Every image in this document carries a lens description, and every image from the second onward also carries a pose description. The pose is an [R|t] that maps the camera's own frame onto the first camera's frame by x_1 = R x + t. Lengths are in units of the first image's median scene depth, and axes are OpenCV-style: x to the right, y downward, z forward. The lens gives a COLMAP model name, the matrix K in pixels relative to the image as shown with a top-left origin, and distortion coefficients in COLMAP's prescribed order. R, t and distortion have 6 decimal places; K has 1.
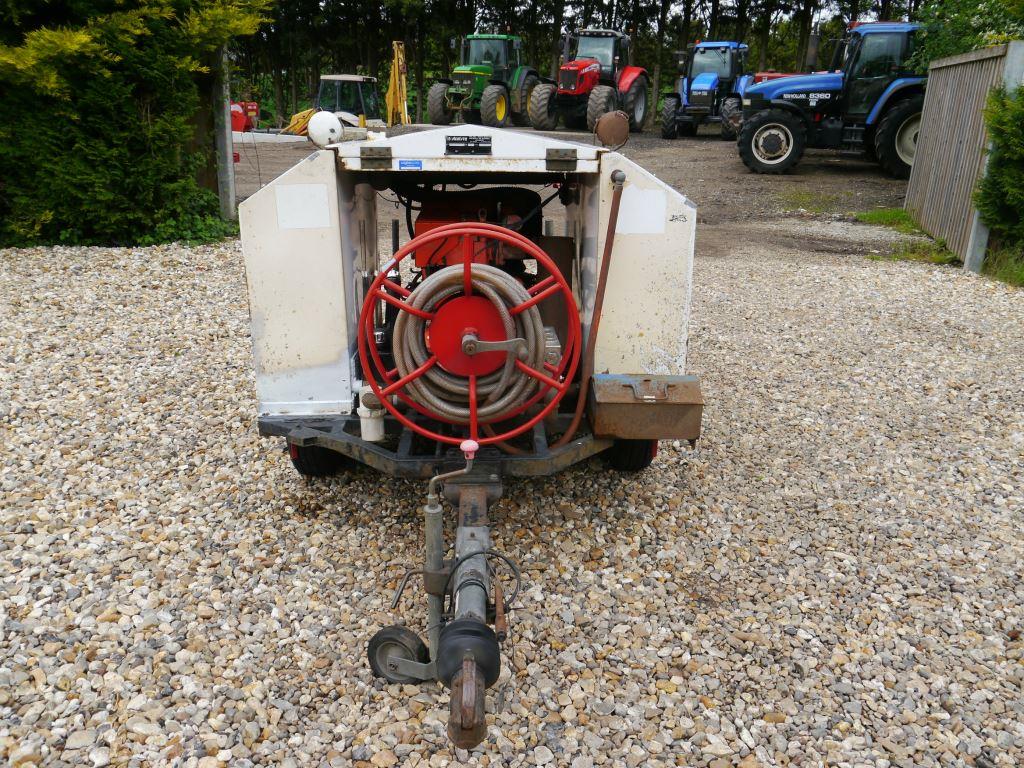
lens RADIAL K [[847.3, 0, 511.3], [0, 847.3, 384.1], [0, 0, 1]] dist [-0.023904, 0.003067]
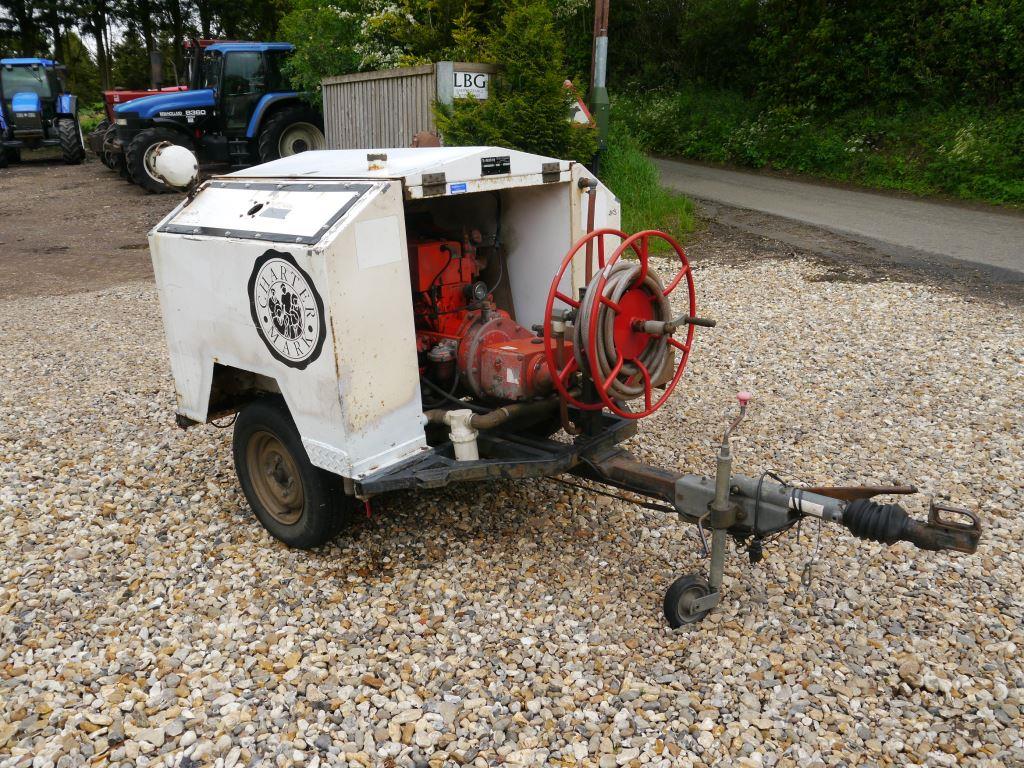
lens RADIAL K [[847.3, 0, 511.4], [0, 847.3, 385.4], [0, 0, 1]] dist [-0.023904, 0.003067]
pose [[0.689042, -0.246798, 0.681404, -0.829078], [0.256923, 0.962348, 0.088750, -0.103240], [-0.677651, 0.113916, 0.726507, 0.236345]]
